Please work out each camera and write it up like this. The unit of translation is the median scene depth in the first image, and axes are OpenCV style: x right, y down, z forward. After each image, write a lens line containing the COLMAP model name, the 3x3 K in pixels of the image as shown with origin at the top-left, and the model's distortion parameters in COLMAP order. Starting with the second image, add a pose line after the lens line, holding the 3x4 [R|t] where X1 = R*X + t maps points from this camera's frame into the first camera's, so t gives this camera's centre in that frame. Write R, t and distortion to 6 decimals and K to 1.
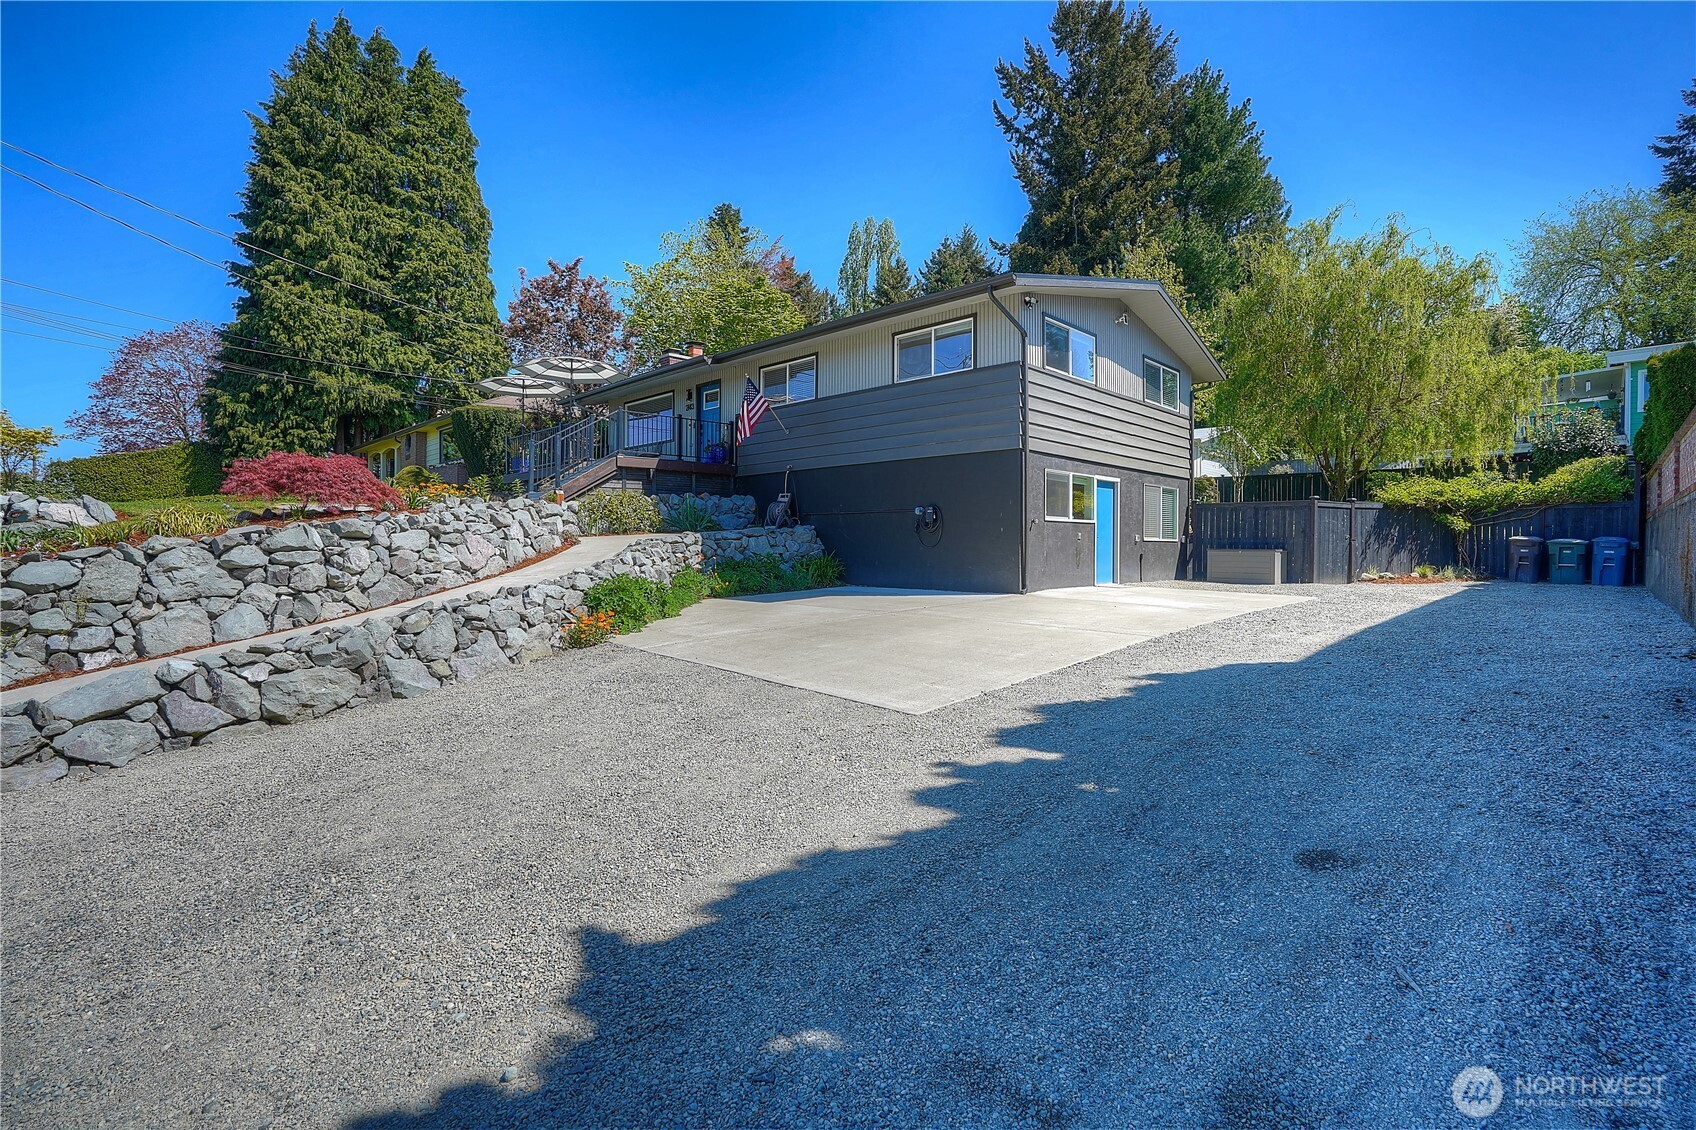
lens RADIAL K [[786.2, 0, 868.5], [0, 786.2, 558.6], [0, 0, 1]] dist [-0.043466, 0.015695]
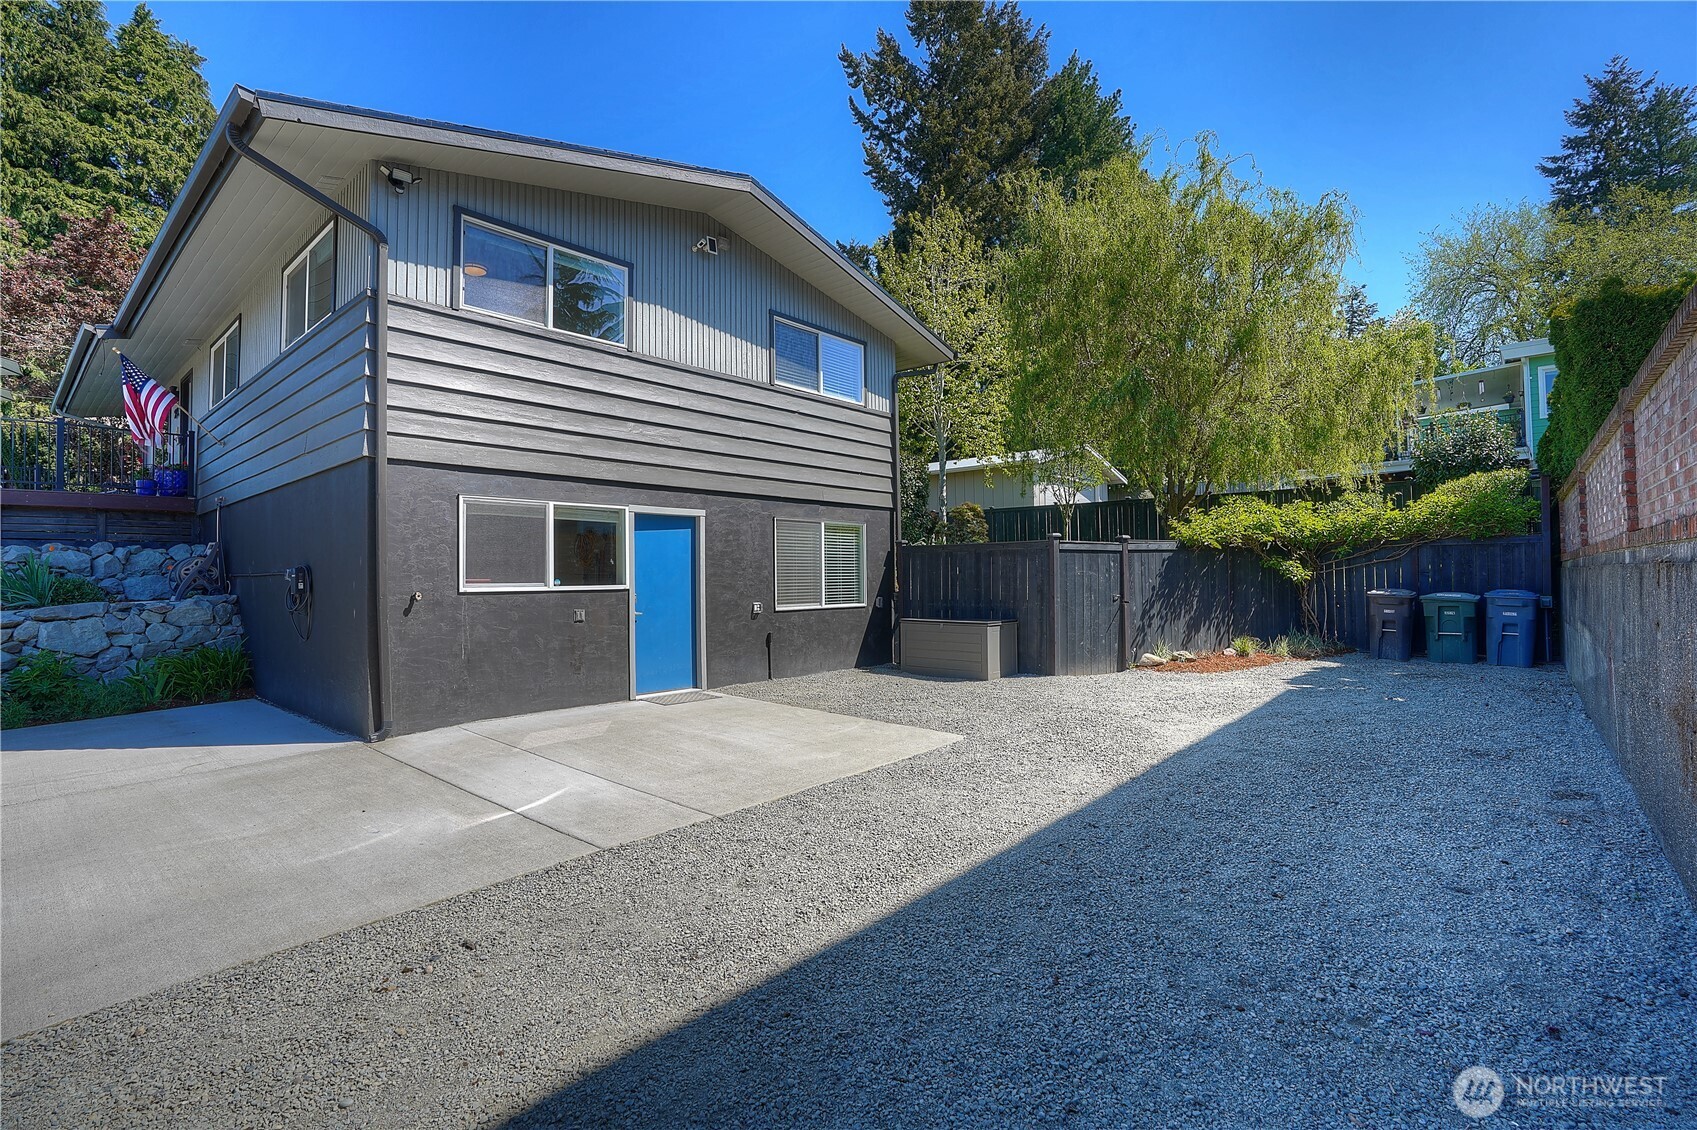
lens RADIAL K [[786.7, 0, 870.5], [0, 786.7, 558.5], [0, 0, 1]] dist [-0.043466, 0.015695]
pose [[0.997715, -0.015104, 0.065859, 0.348344], [0.017826, 0.999002, -0.040952, -0.034036], [-0.065175, 0.042032, 0.996988, 0.347238]]
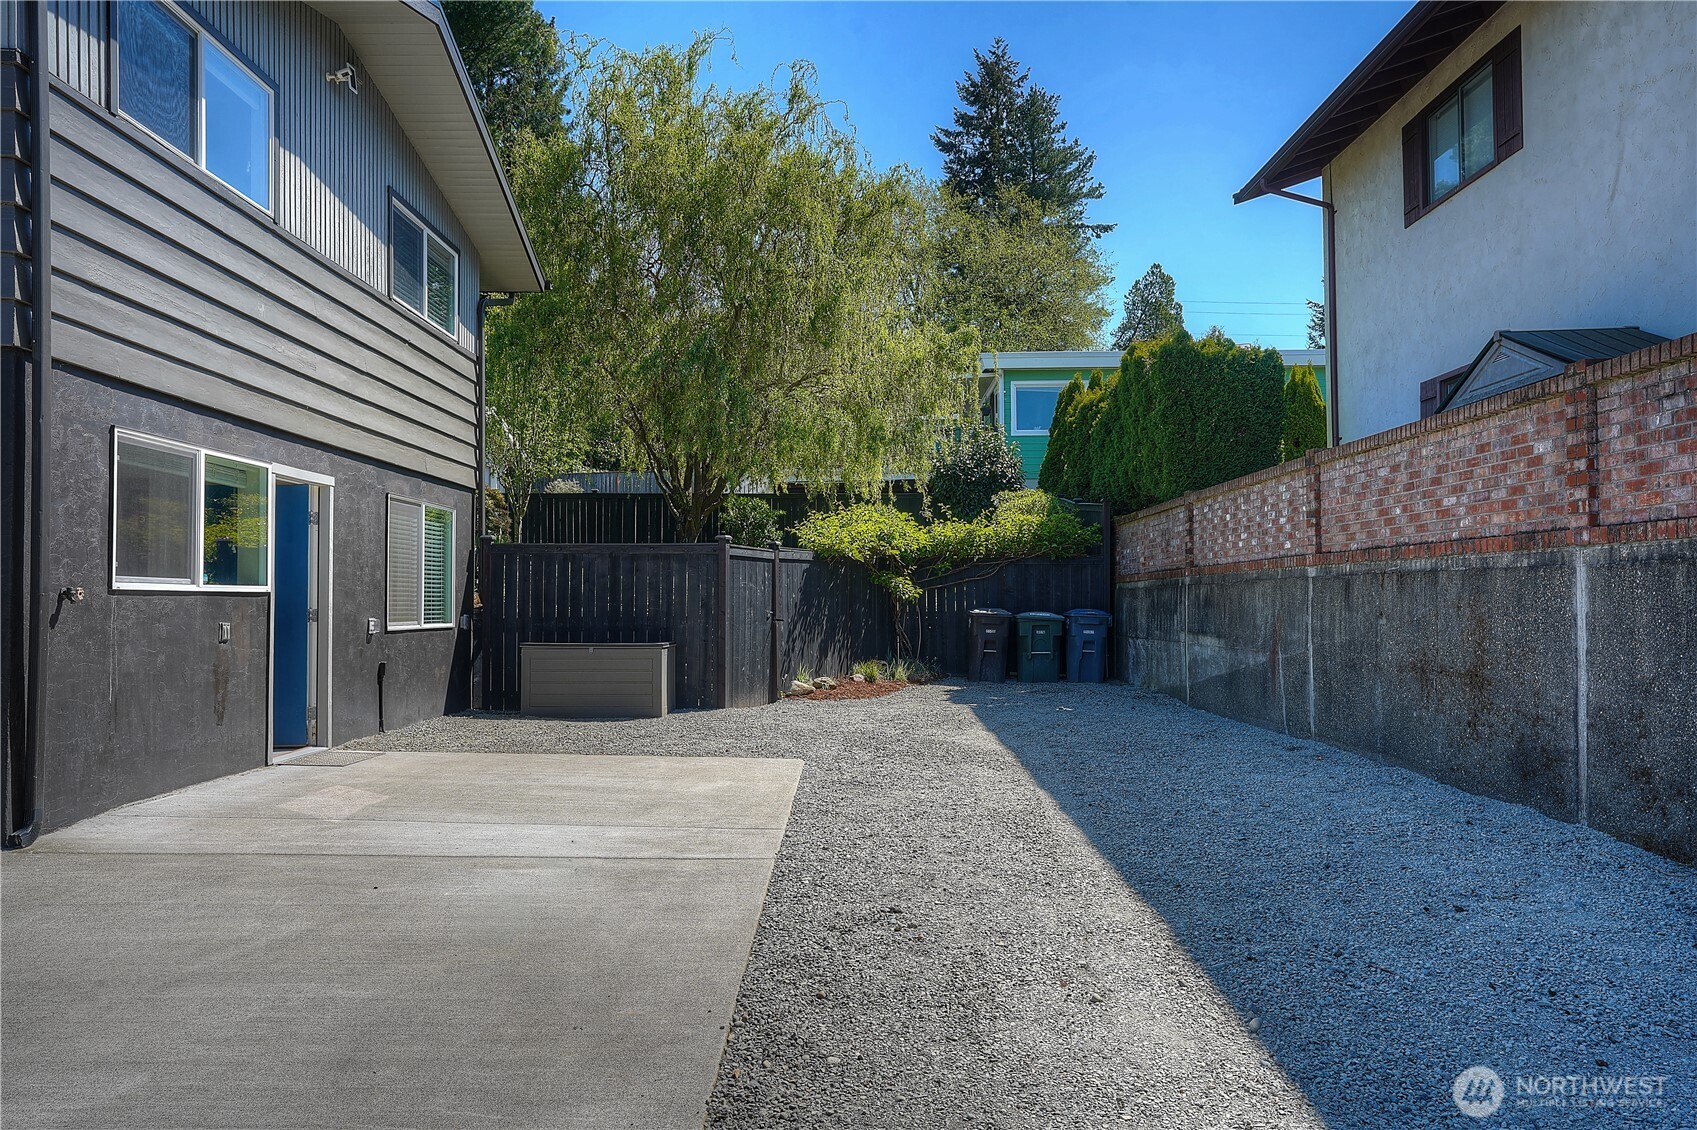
lens RADIAL K [[1222.0, 0, 852.3], [0, 1222.0, 559.3], [0, 0, 1]] dist [0.006747, 0.017015]
pose [[0.724278, 0.017704, 0.689281, 0.075349], [0.016946, 0.998911, -0.043463, -0.026151], [-0.689300, 0.043160, 0.723189, 0.328024]]
